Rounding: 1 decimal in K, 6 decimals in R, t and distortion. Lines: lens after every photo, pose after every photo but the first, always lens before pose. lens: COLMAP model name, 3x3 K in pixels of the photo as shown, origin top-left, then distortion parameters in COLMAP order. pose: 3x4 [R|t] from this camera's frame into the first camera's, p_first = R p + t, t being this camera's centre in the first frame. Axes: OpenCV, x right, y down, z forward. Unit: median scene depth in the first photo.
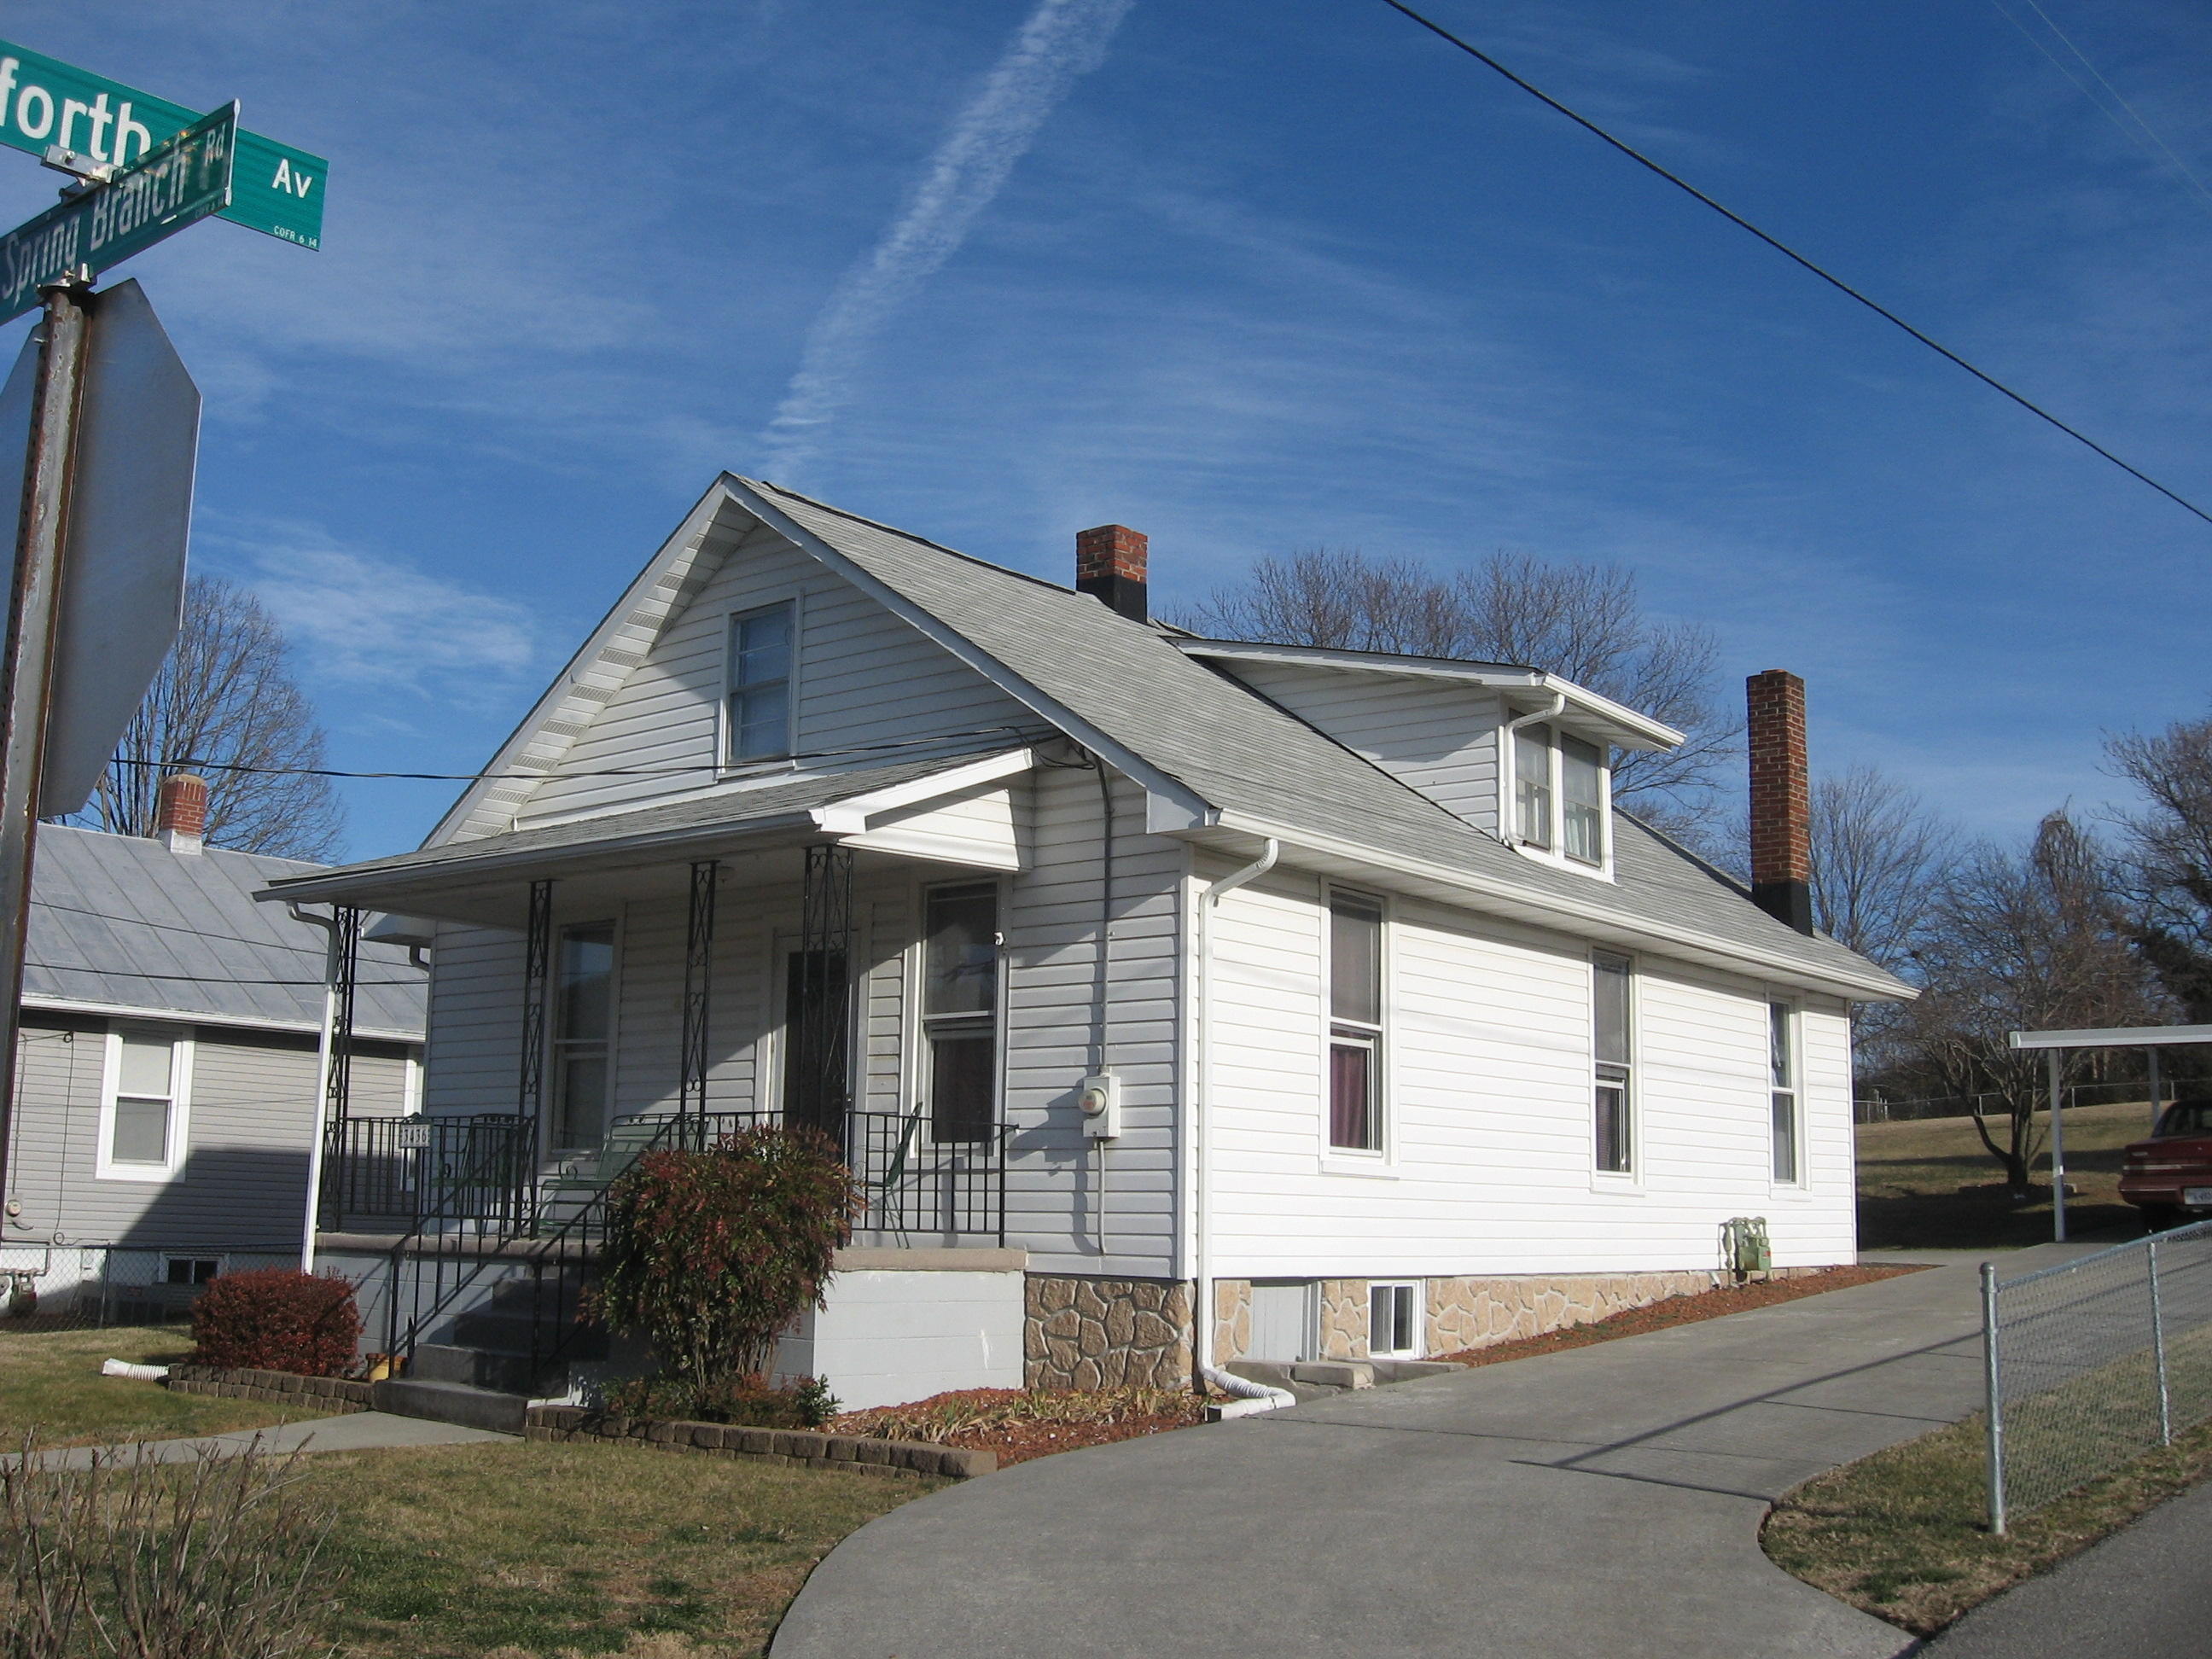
lens RADIAL K [[2315.0, 0, 1098.0], [0, 2315.0, 824.7], [0, 0, 1]] dist [-0.116187, 0.000000]
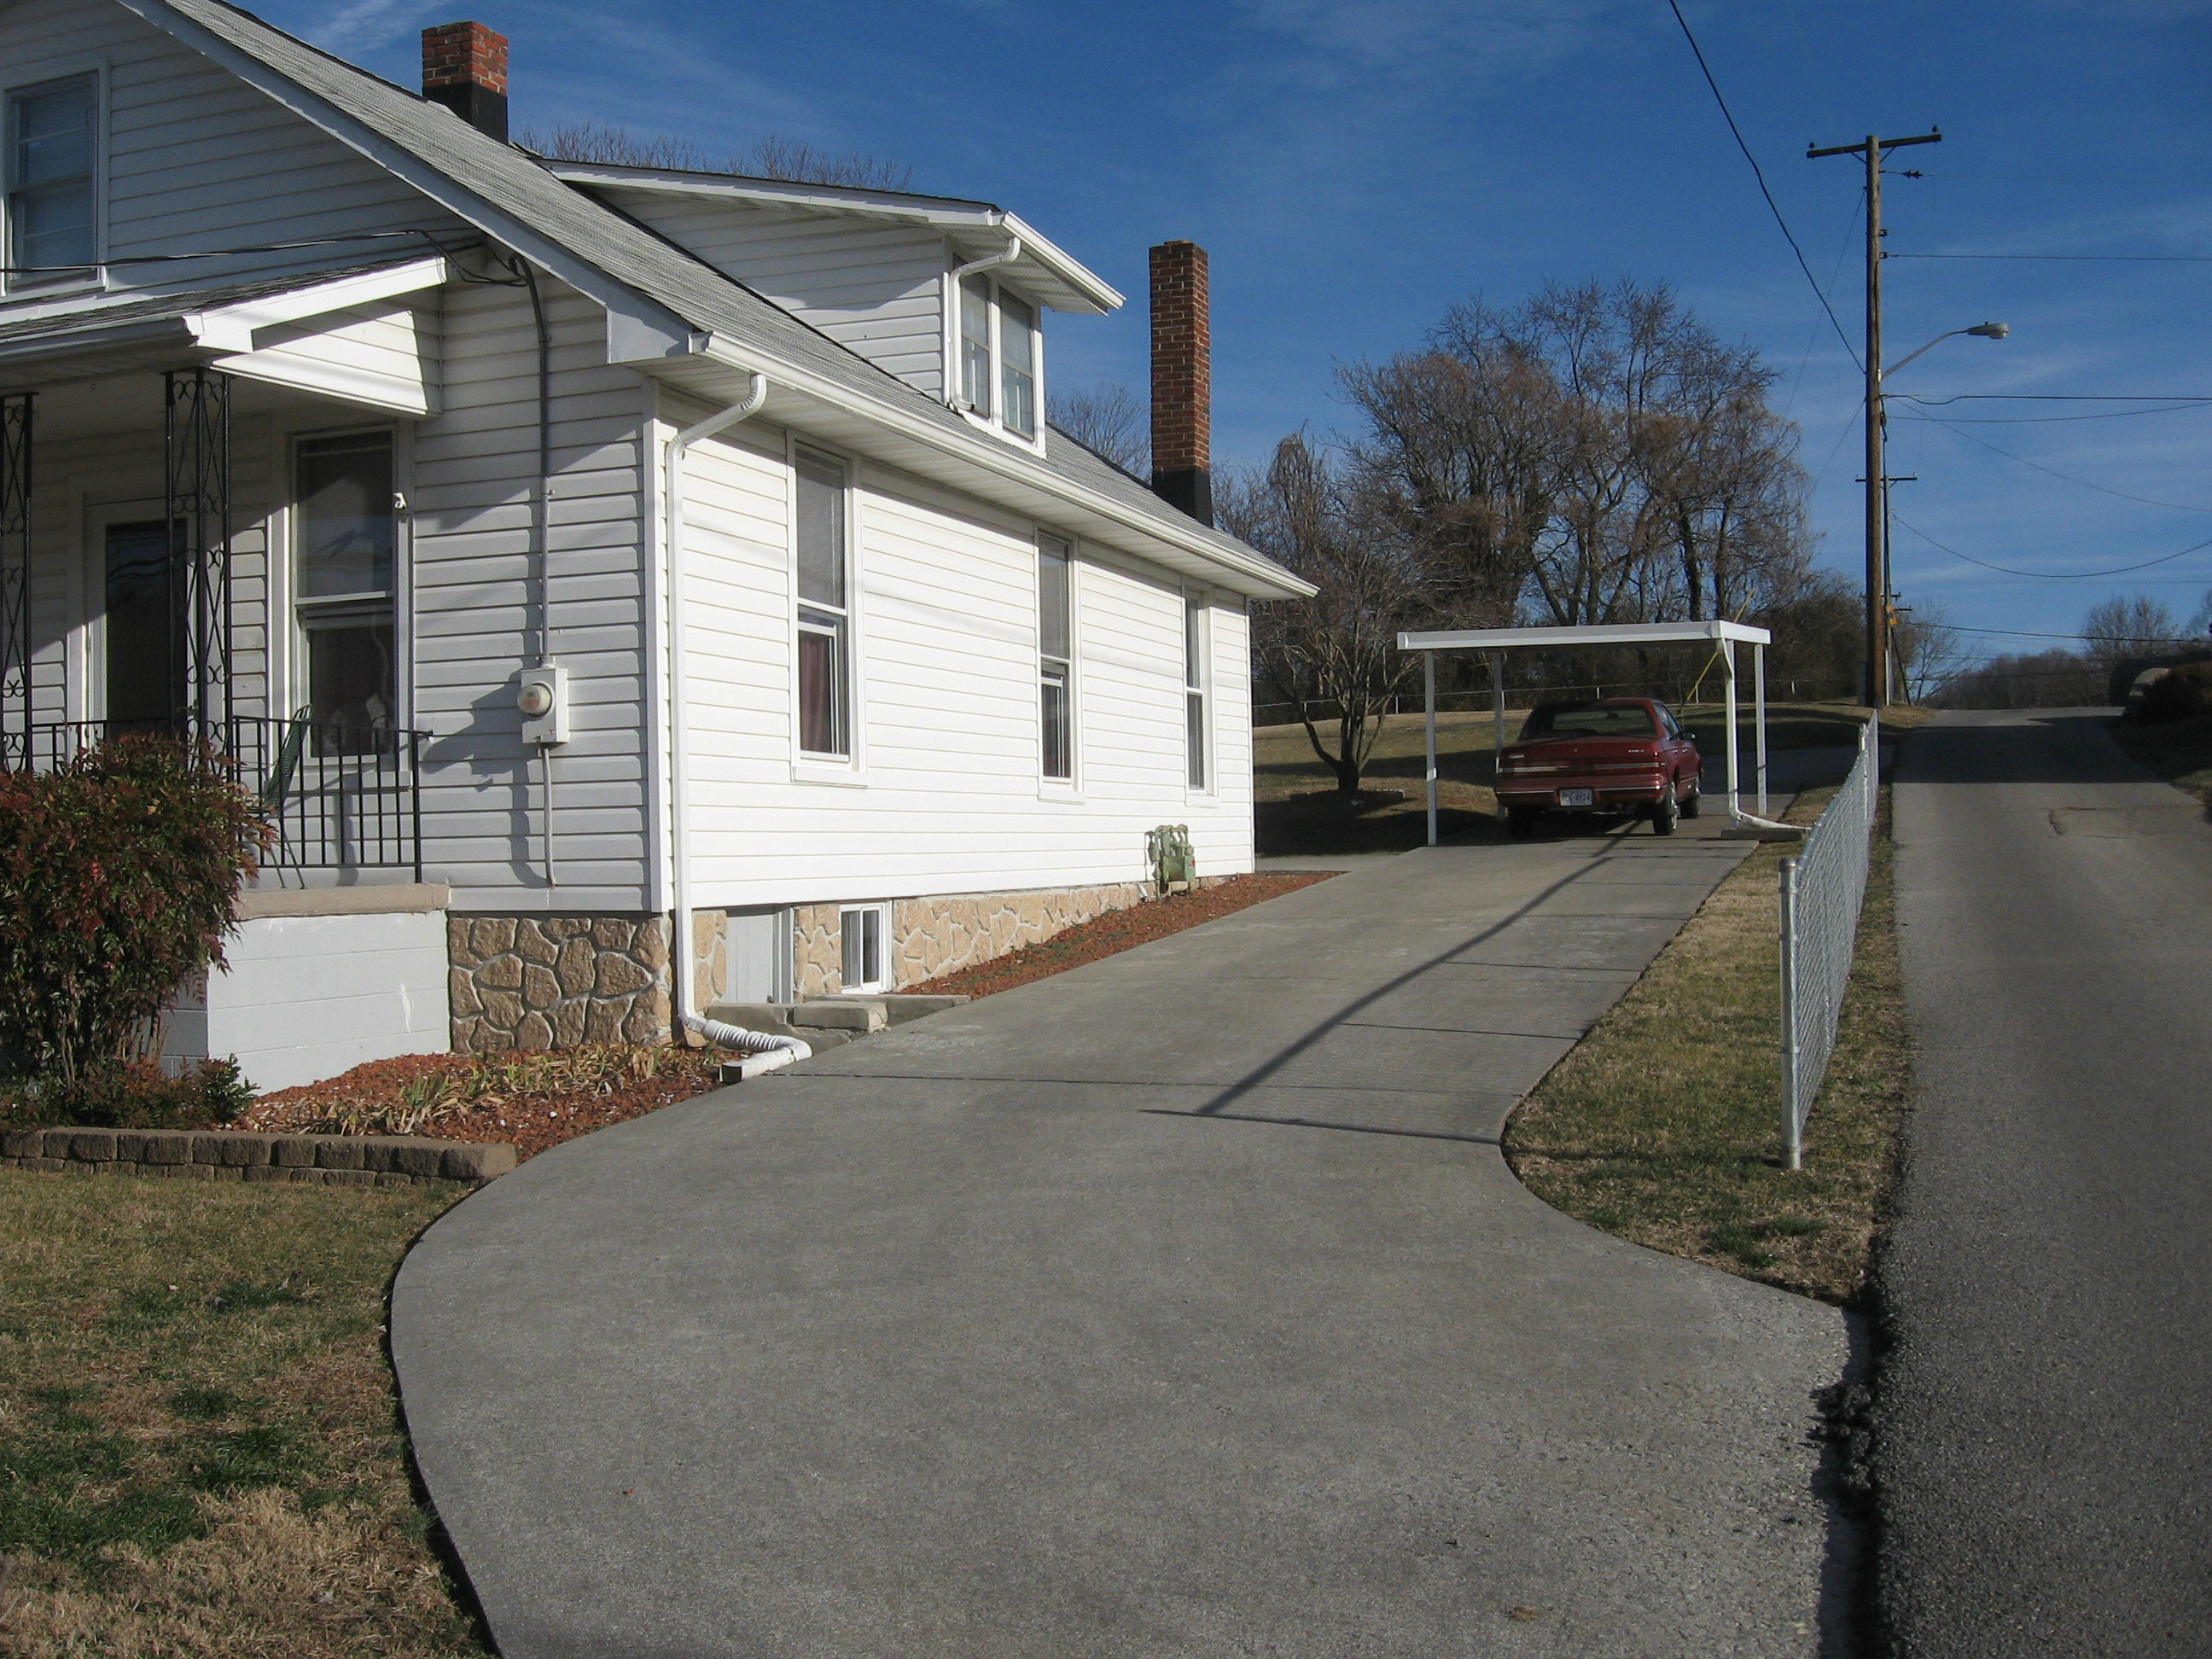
lens RADIAL K [[2315.0, 0, 1090.1], [0, 2315.0, 806.0], [0, 0, 1]] dist [-0.116187, 0.000000]
pose [[0.942591, -0.029769, 0.332621, -0.080708], [-0.021588, 0.988504, 0.149647, 0.029342], [-0.333252, -0.148237, 0.931112, 0.165422]]
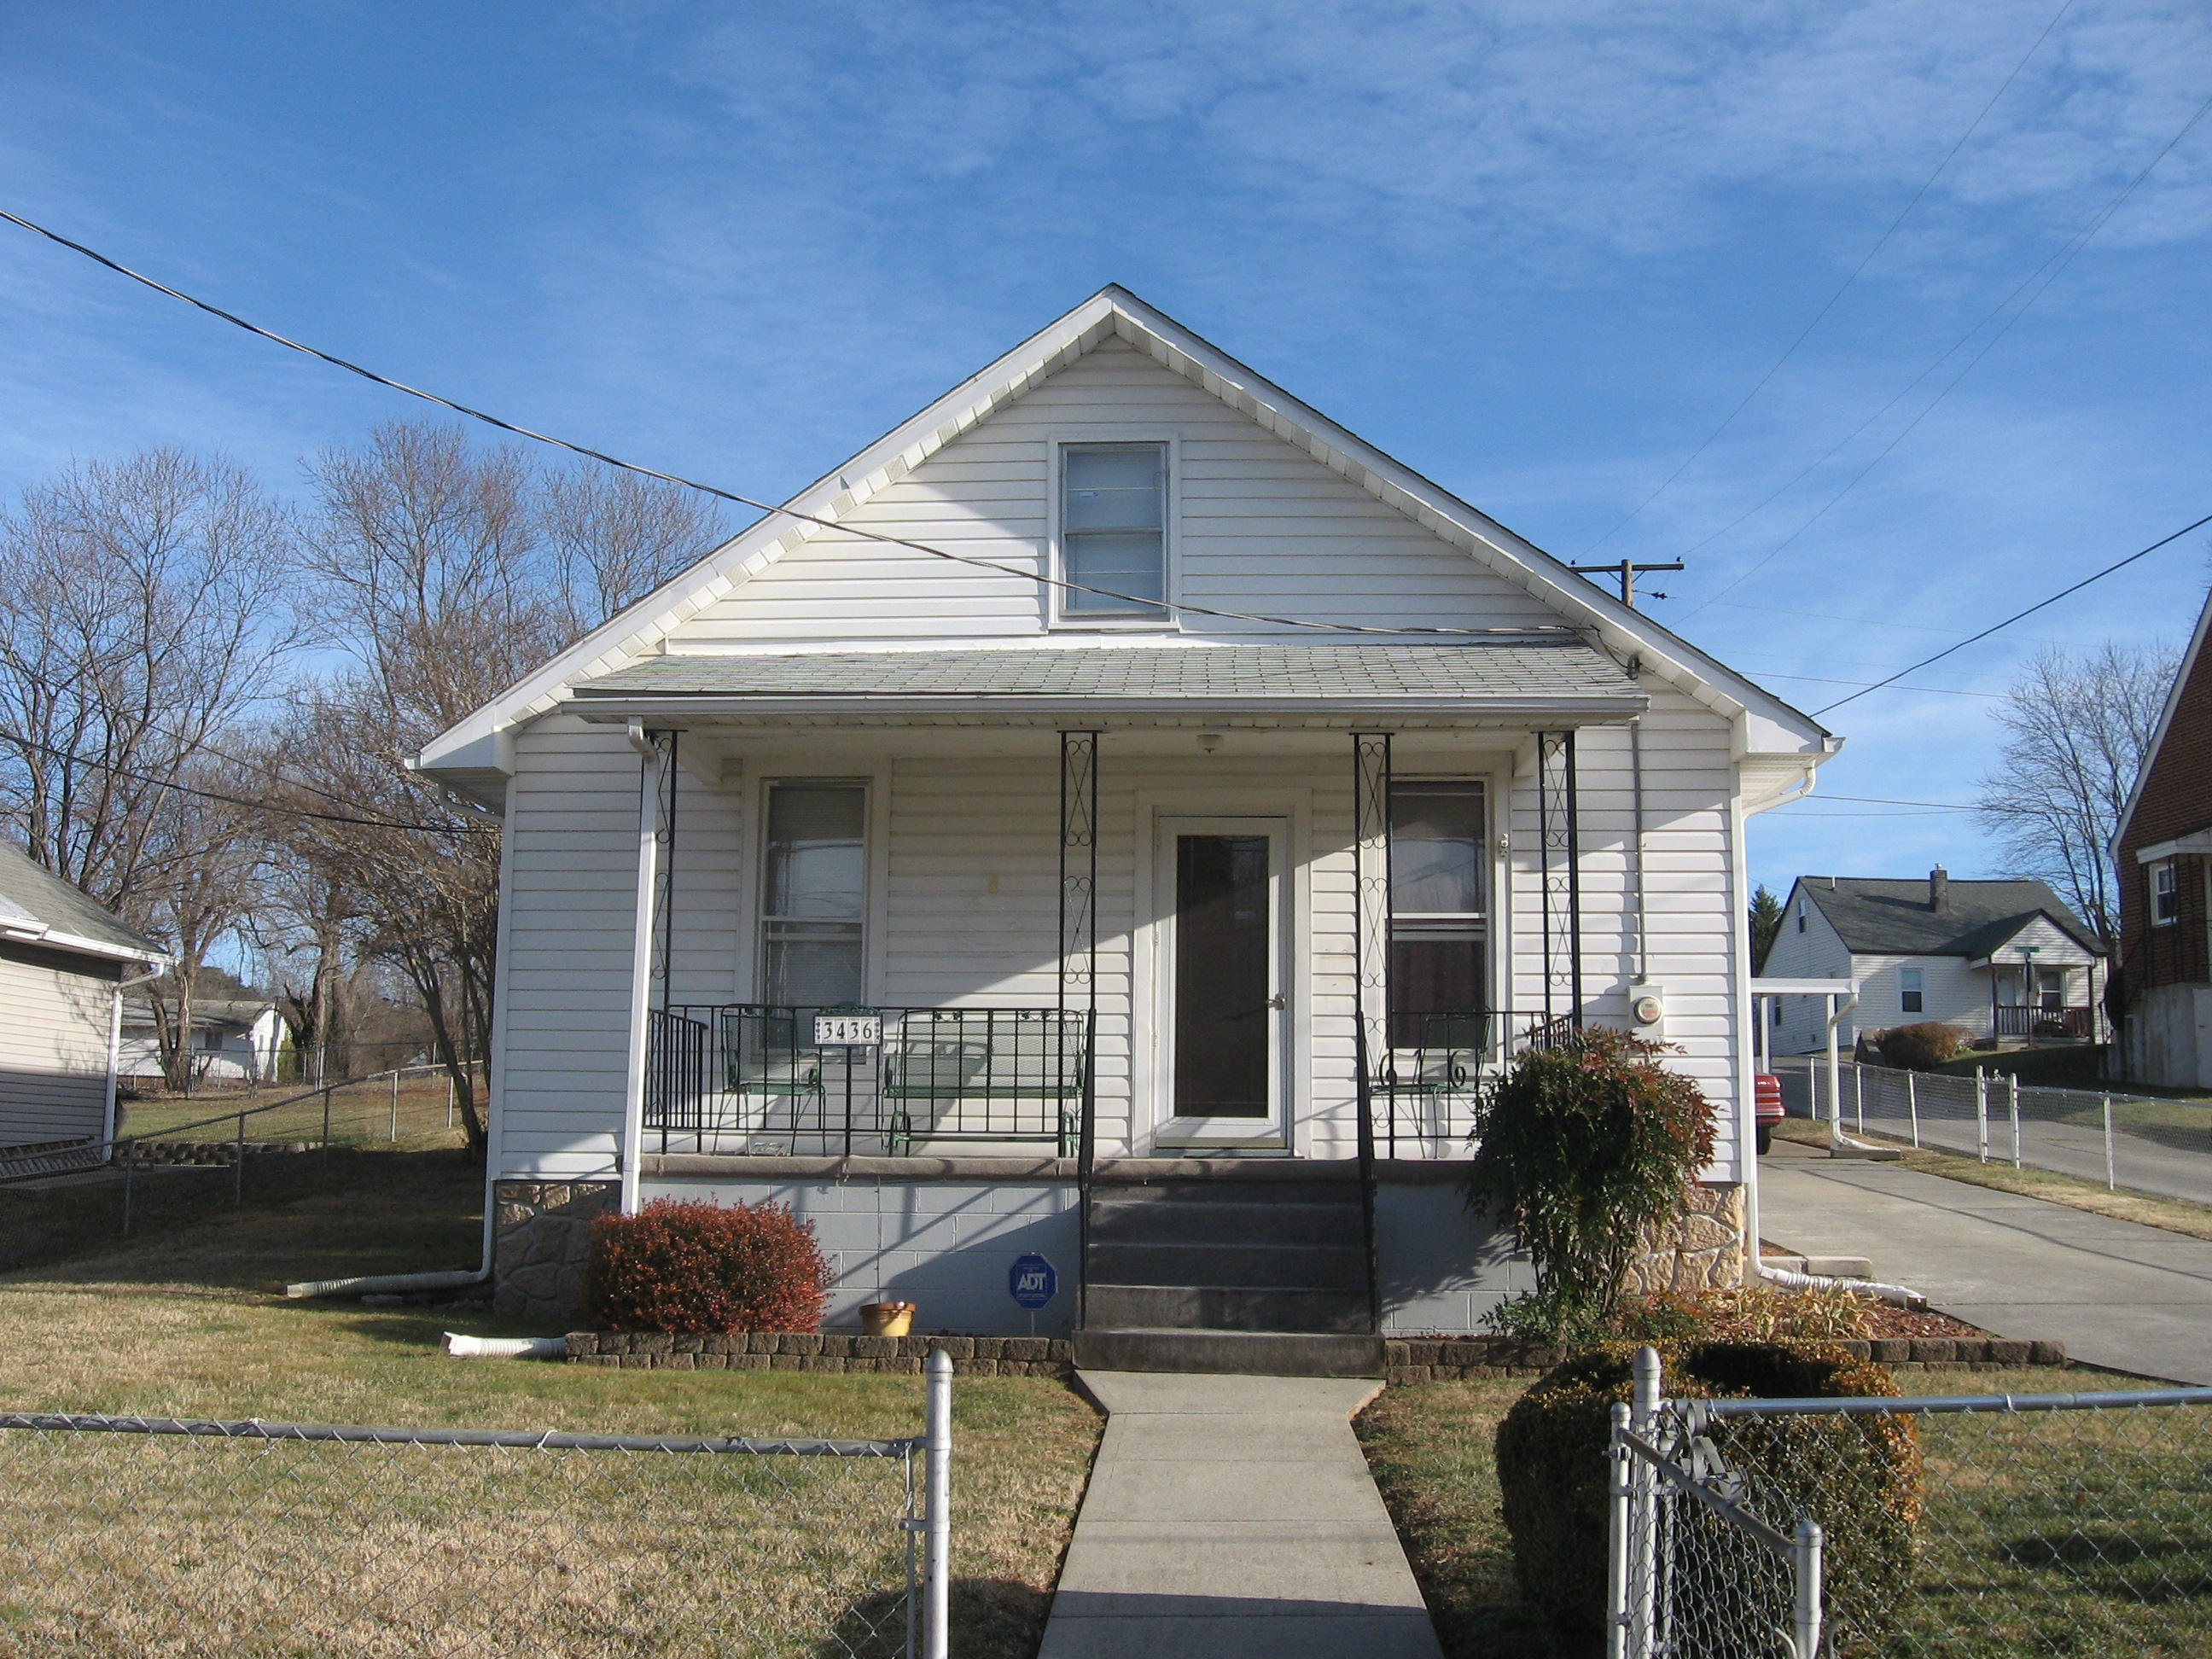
lens RADIAL K [[2315.0, 0, 1103.5], [0, 2315.0, 824.0], [0, 0, 1]] dist [-0.116187, 0.000000]
pose [[0.802514, 0.077447, 0.591585, -0.728424], [-0.096881, 0.995295, 0.001126, 0.055852], [-0.588715, -0.058217, 0.806242, 0.307595]]
